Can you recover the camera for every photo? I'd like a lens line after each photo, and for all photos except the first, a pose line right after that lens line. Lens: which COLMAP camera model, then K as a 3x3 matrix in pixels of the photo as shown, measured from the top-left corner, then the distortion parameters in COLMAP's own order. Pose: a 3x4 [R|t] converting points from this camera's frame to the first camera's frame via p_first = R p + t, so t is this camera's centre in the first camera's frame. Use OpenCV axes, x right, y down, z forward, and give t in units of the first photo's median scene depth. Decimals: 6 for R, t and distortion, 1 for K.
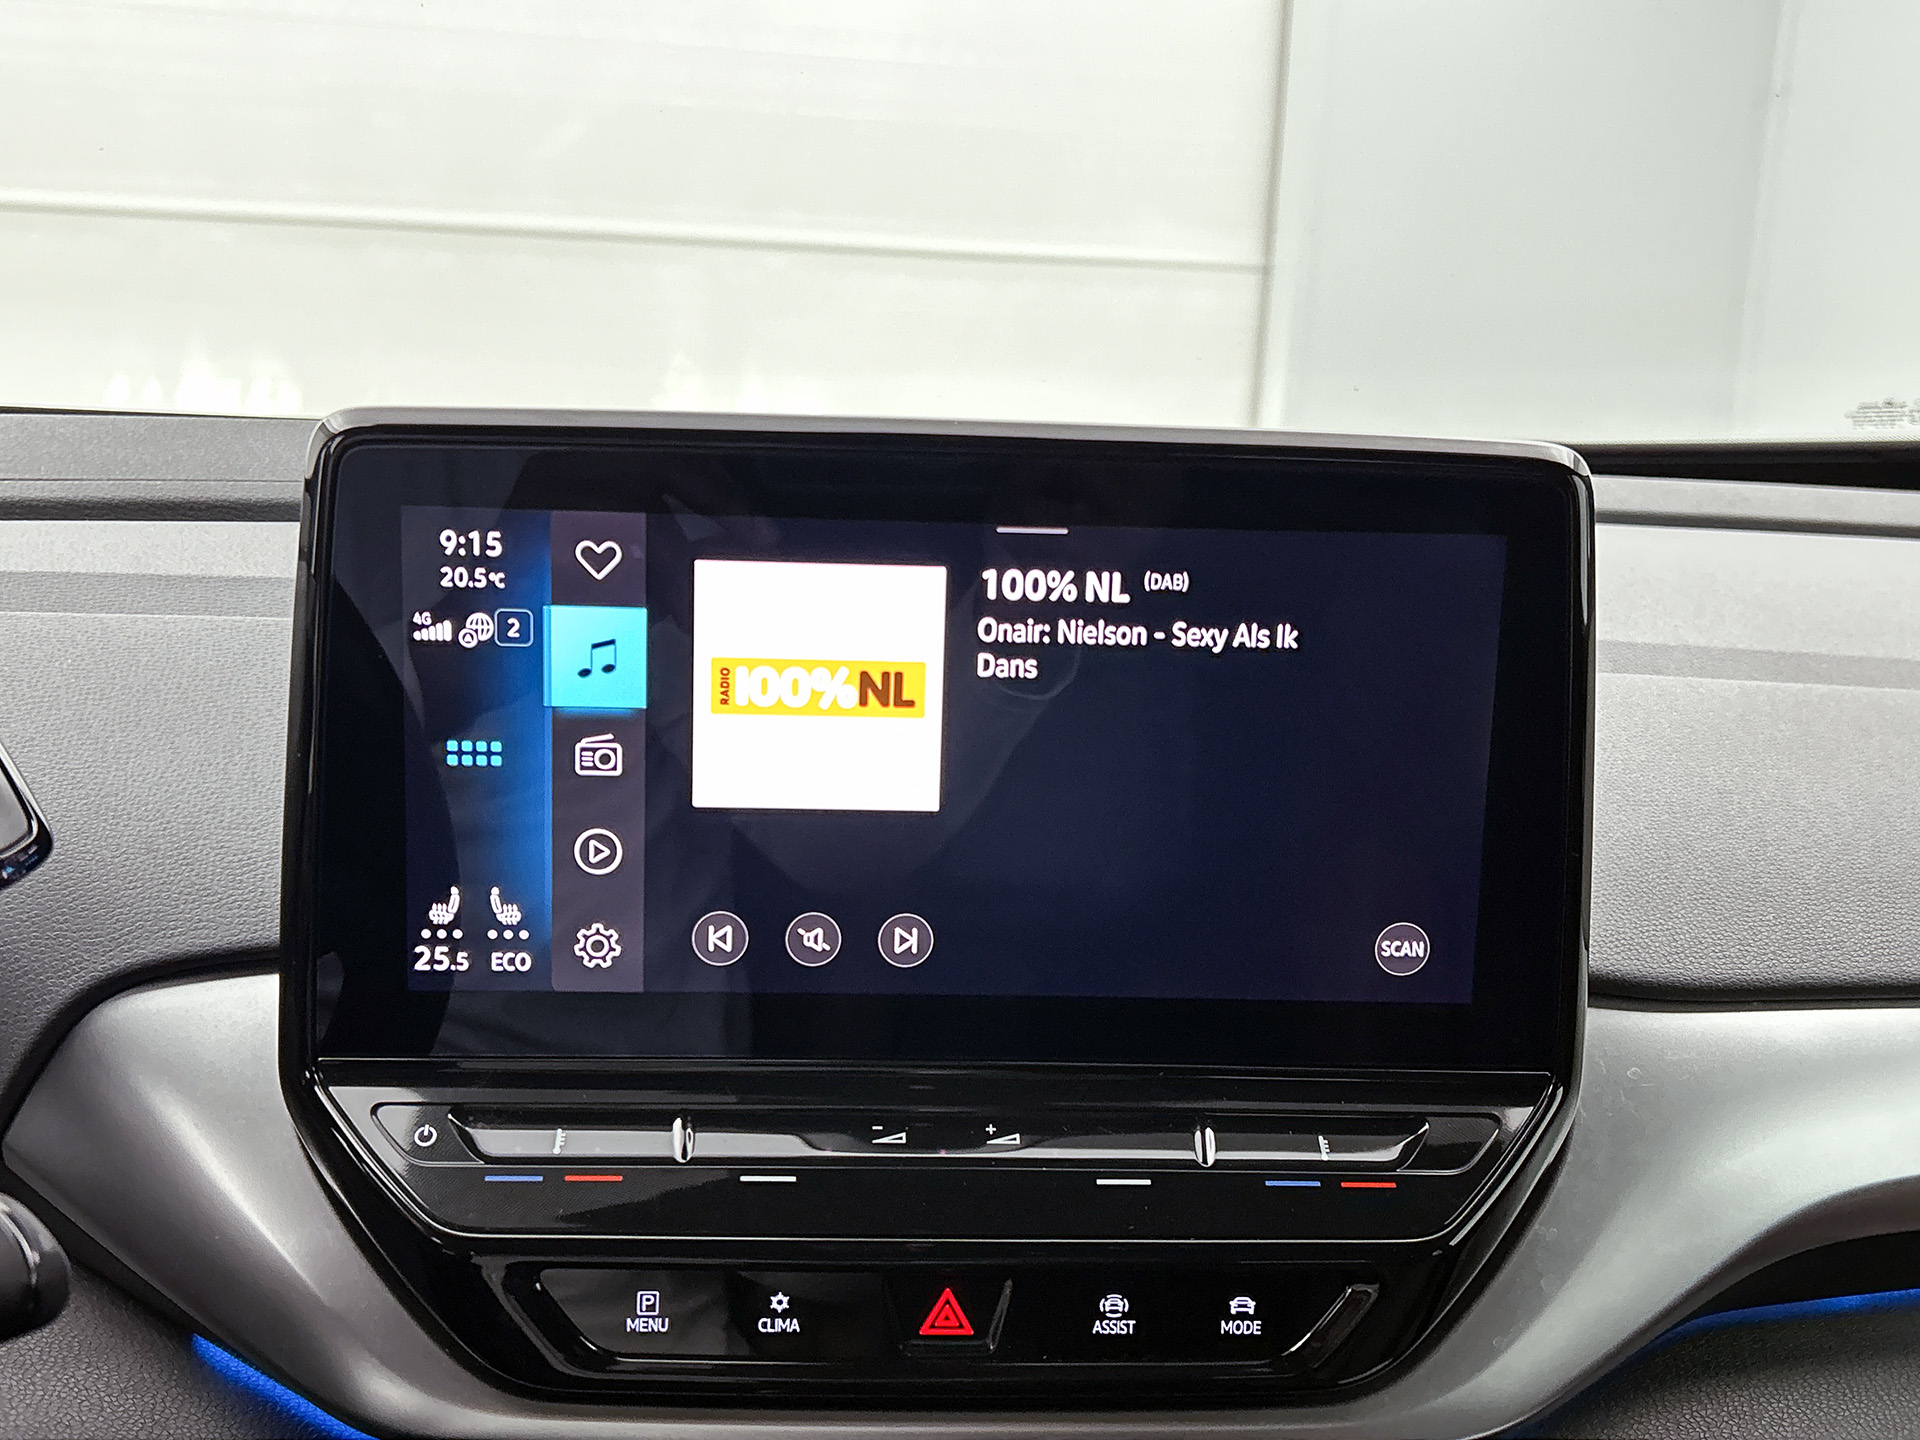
lens RADIAL K [[2010.6, 0, 947.7], [0, 2010.6, 729.7], [0, 0, 1]] dist [0.107377, -0.258656]
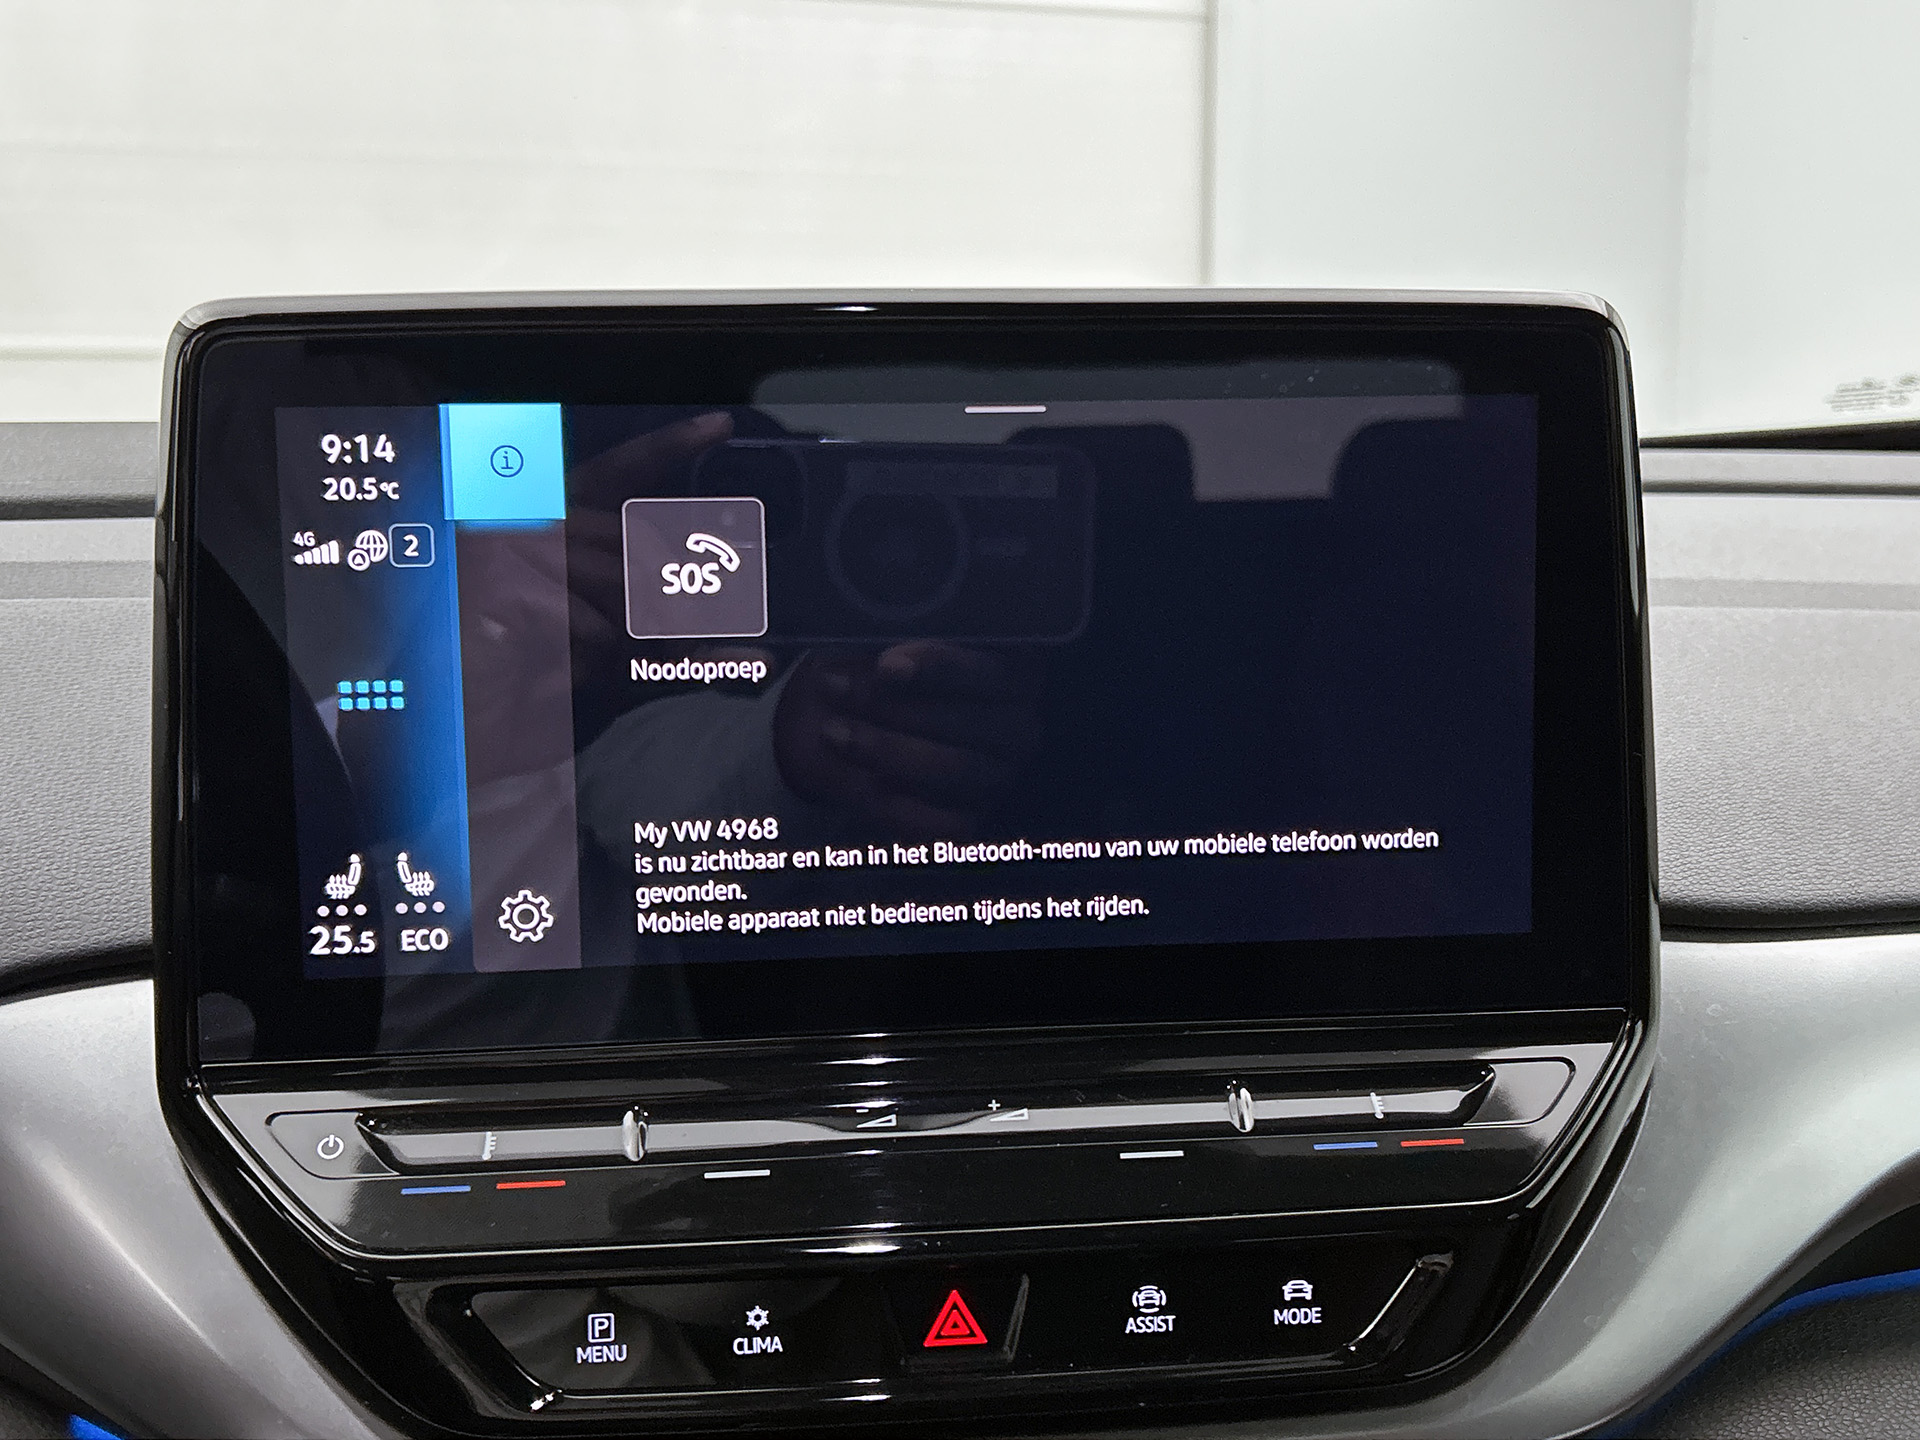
lens RADIAL K [[2017.8, 0, 975.2], [0, 2017.8, 726.7], [0, 0, 1]] dist [0.096954, -0.257210]
pose [[0.998033, -0.052195, 0.034716, -0.008329], [0.054383, 0.996376, -0.065398, 0.094560], [-0.031177, 0.067158, 0.997255, 0.128988]]
